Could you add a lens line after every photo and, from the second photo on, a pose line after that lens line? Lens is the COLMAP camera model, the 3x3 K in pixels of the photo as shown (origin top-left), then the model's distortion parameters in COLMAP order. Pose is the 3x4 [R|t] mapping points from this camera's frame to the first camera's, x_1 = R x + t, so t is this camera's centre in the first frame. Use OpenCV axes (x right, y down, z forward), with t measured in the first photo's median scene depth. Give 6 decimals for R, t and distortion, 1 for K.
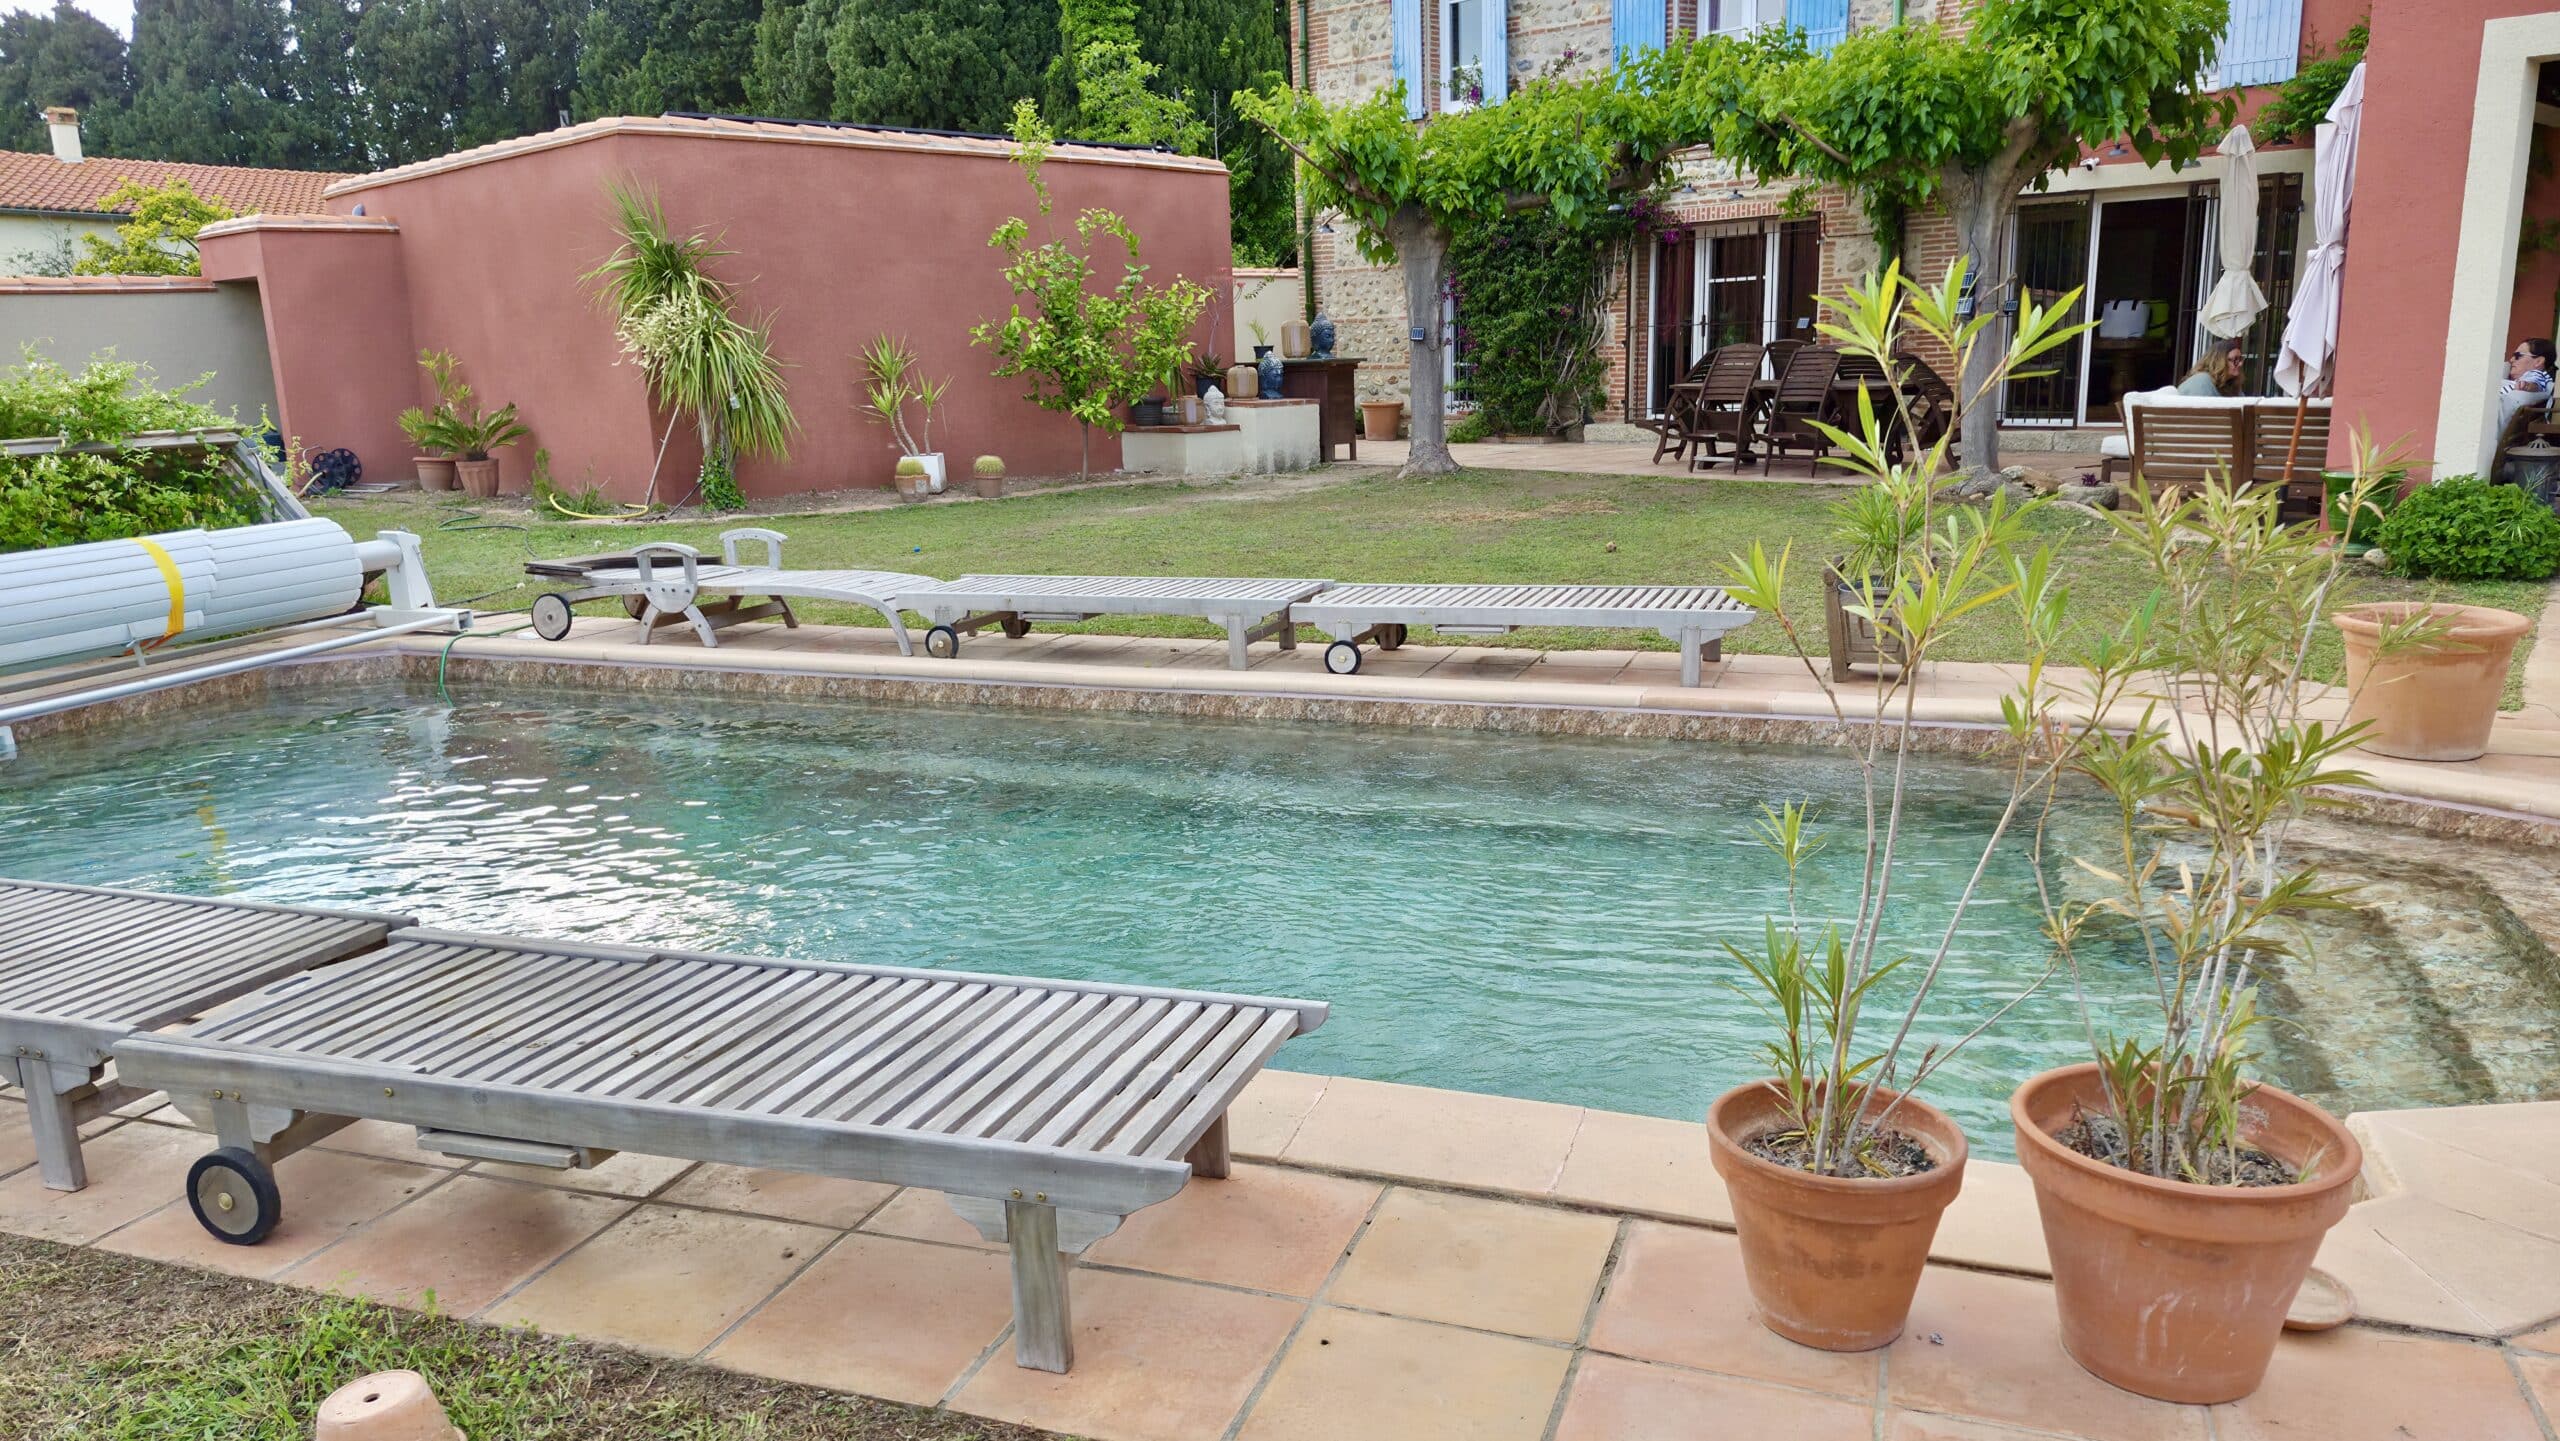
lens RADIAL K [[1740.8, 0, 1319.4], [0, 1740.8, 762.9], [0, 0, 1]] dist [0.080823, -0.097836]
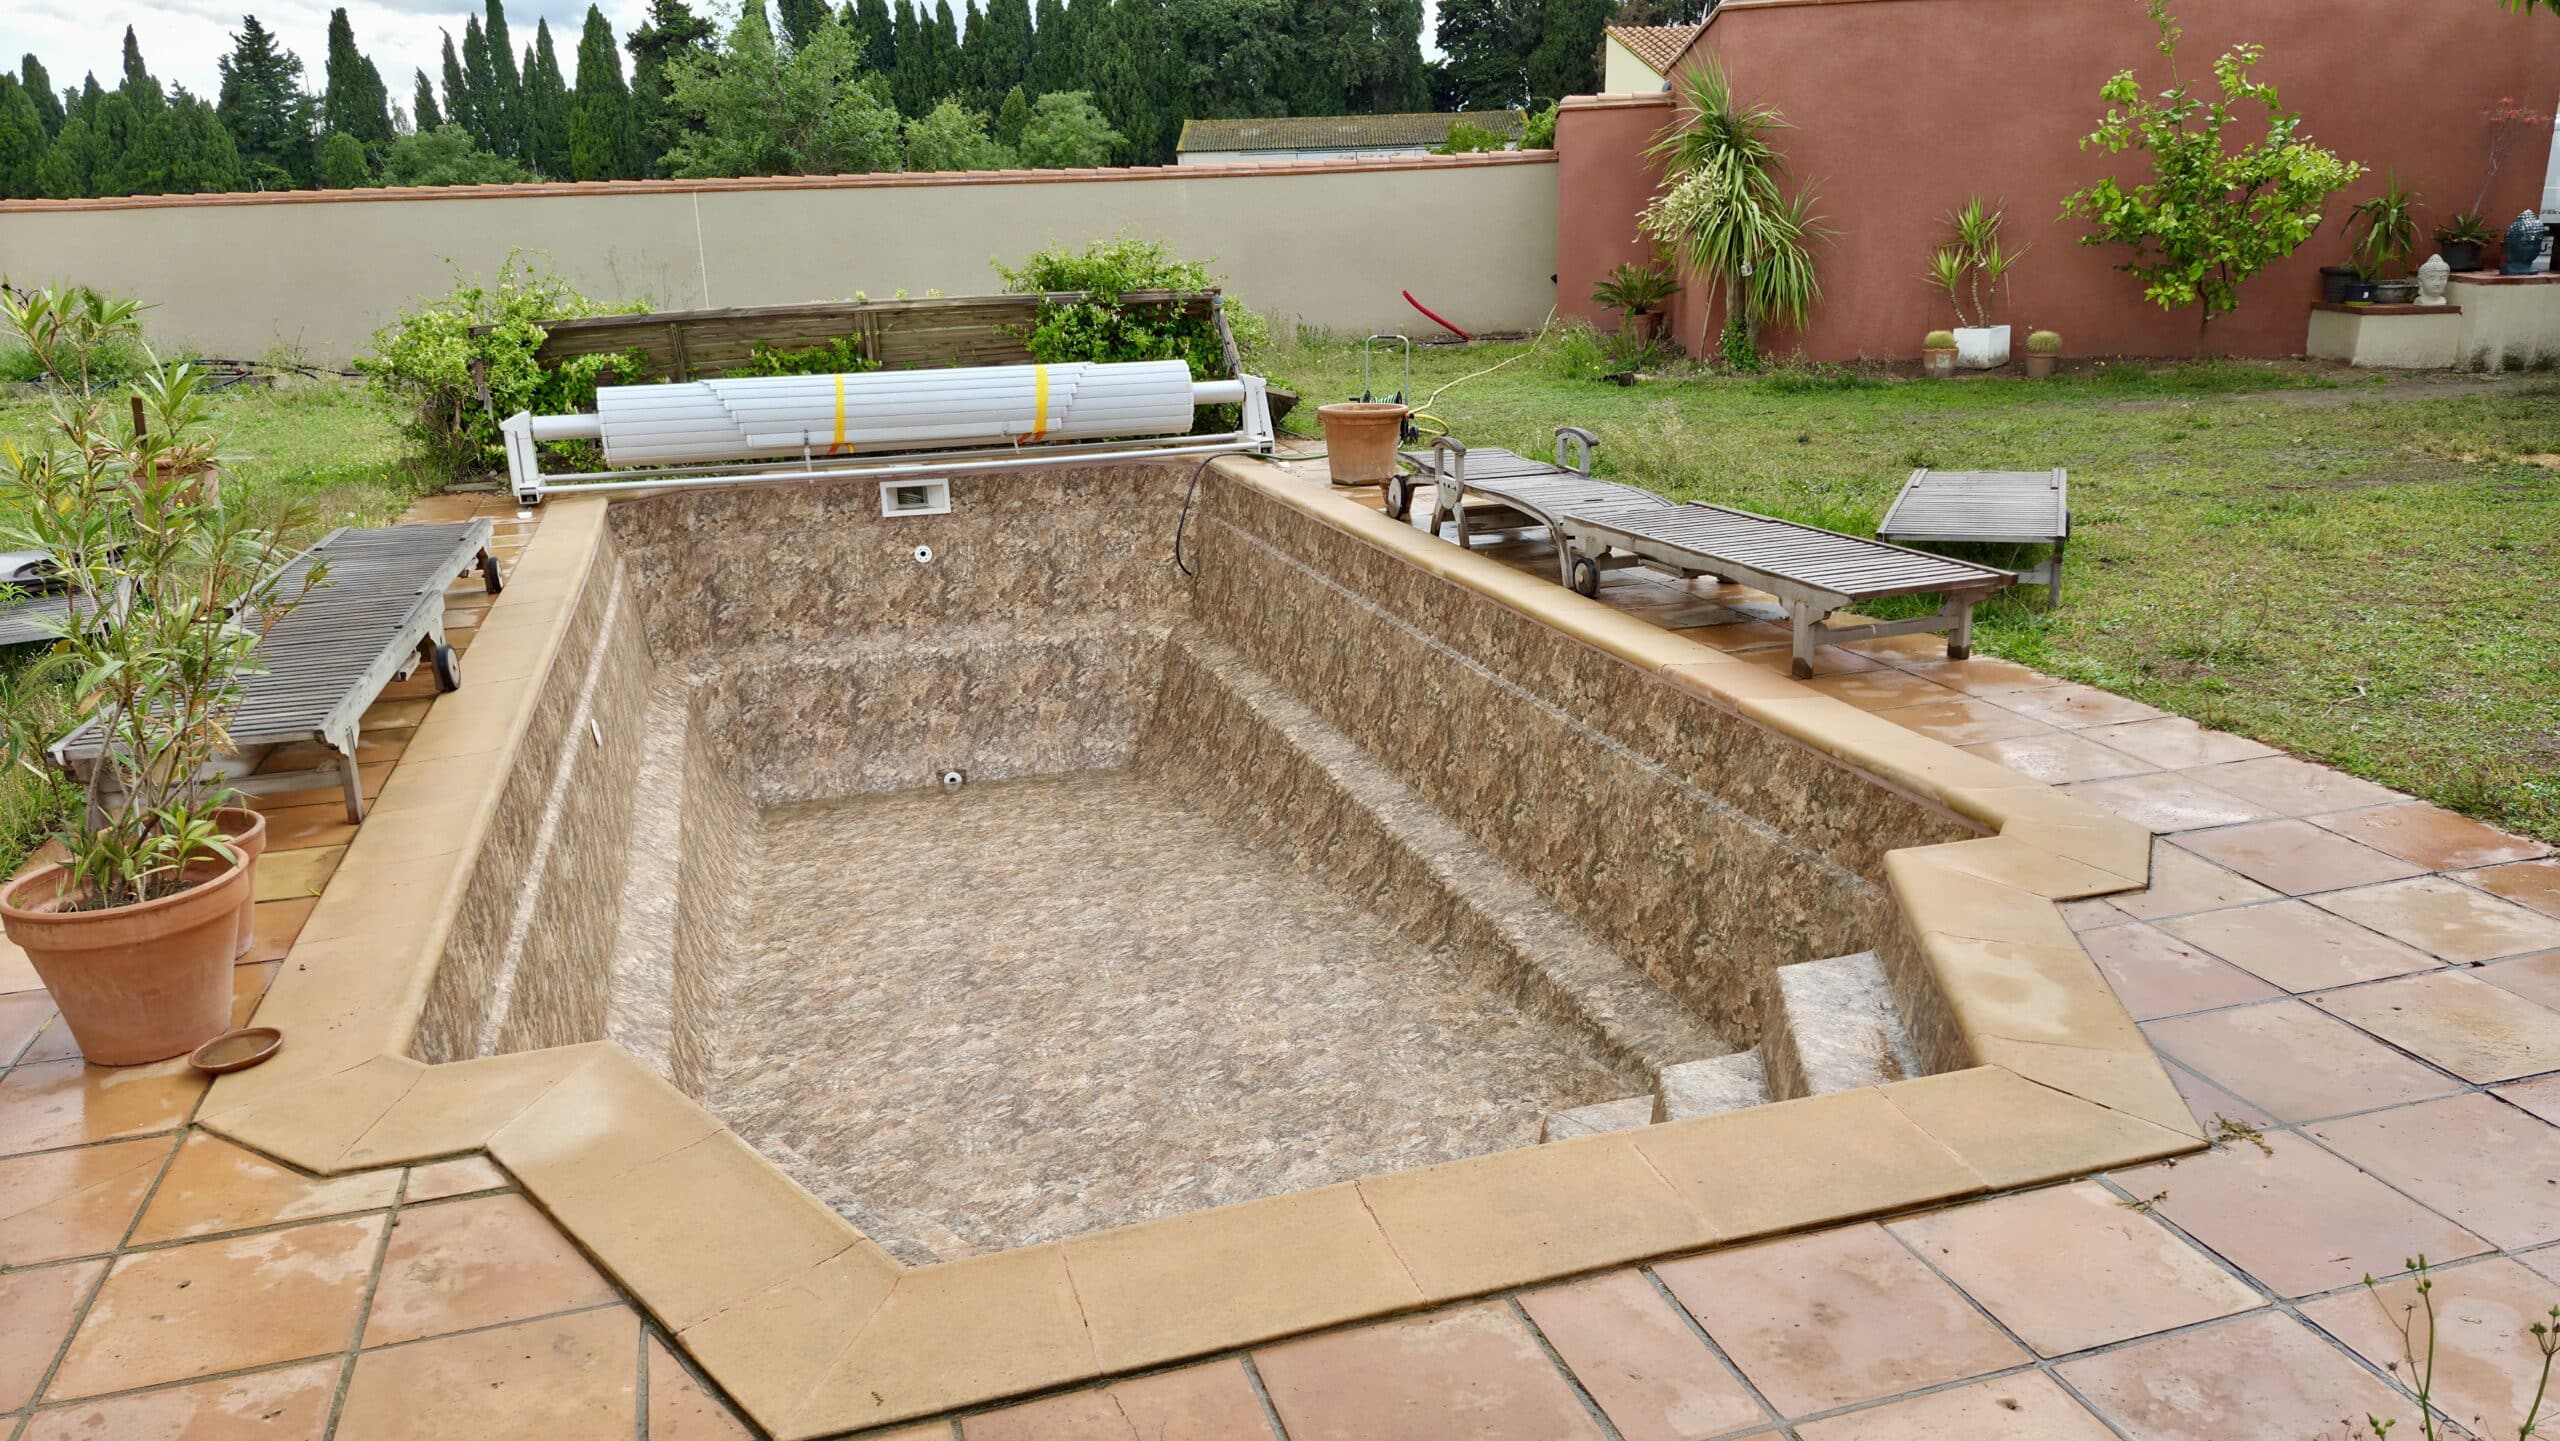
lens RADIAL K [[1762.5, 0, 1280.0], [0, 1762.5, 720.5], [0, 0, 1]] dist [0.111912, -0.177465]
pose [[0.583814, 0.227540, -0.779350, 0.300183], [-0.177873, 0.972450, 0.150673, -0.043057], [0.792163, 0.050660, 0.608203, 0.119768]]
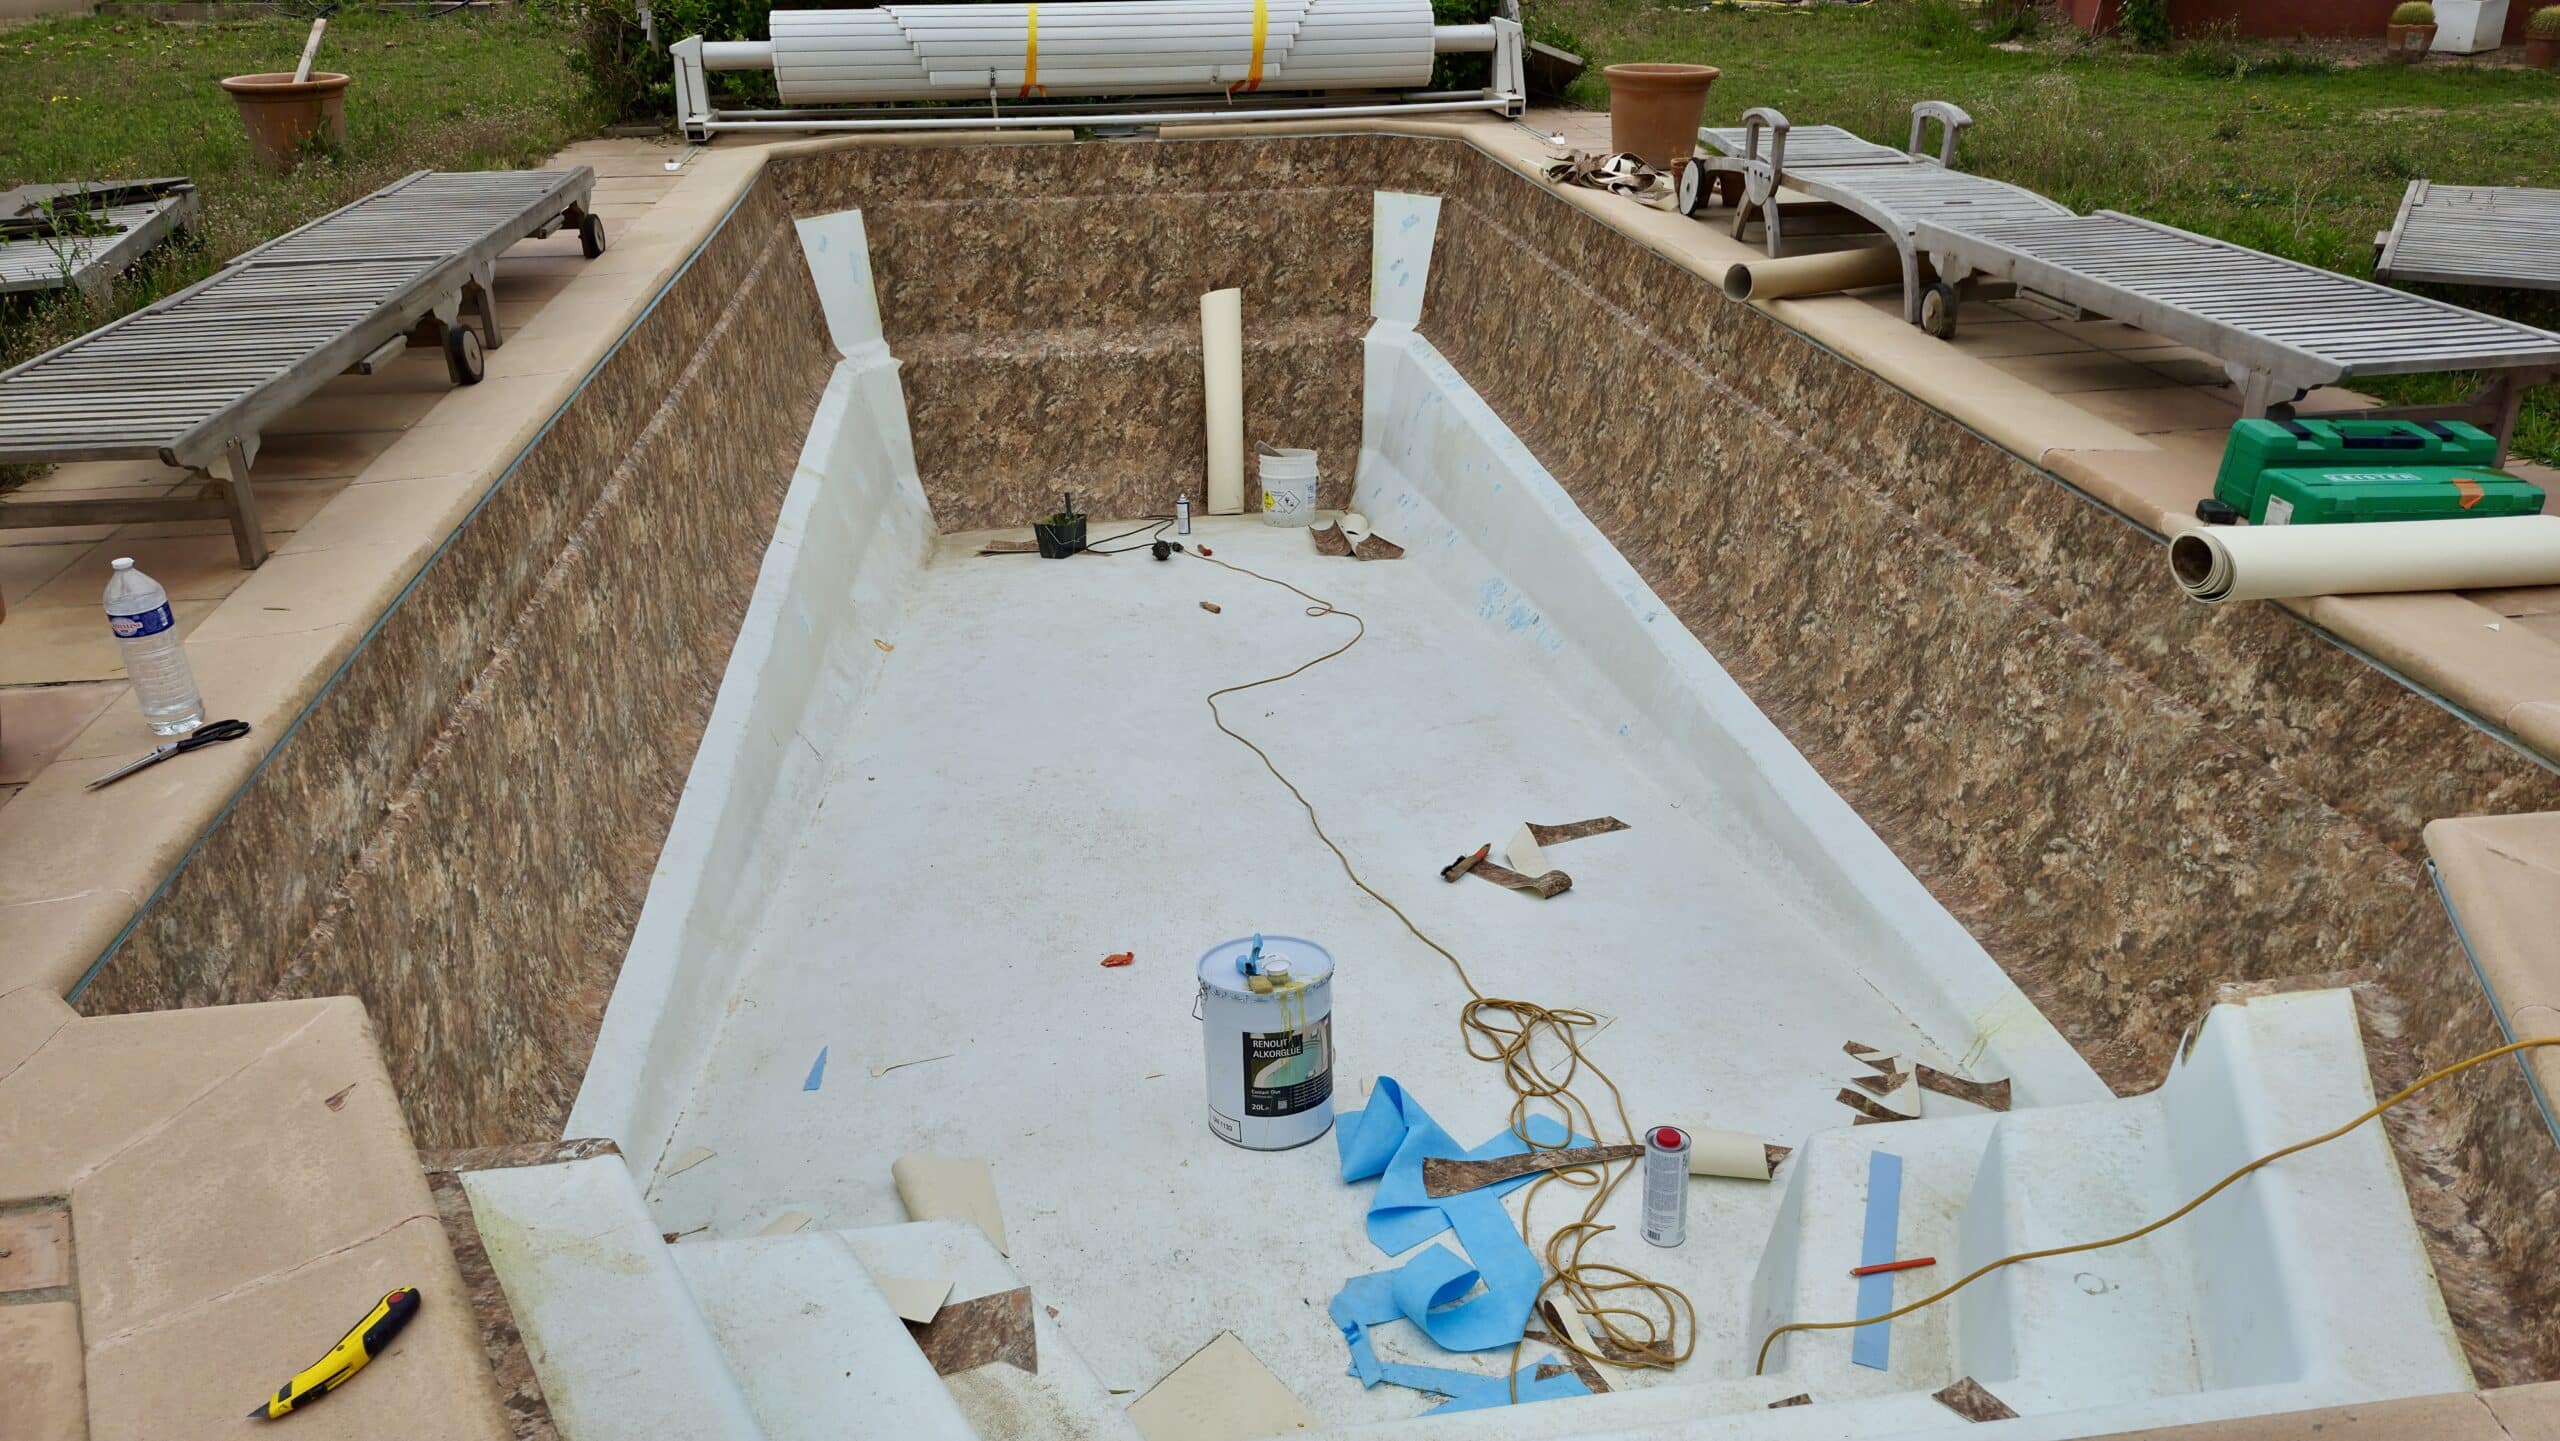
lens RADIAL K [[1762.5, 0, 1280.0], [0, 1762.5, 720.5], [0, 0, 1]] dist [0.111912, -0.177465]
pose [[0.444432, 0.400086, -0.801505, 0.235643], [-0.210788, 0.916308, 0.340511, -0.041976], [0.870660, 0.017613, 0.491570, 0.178224]]
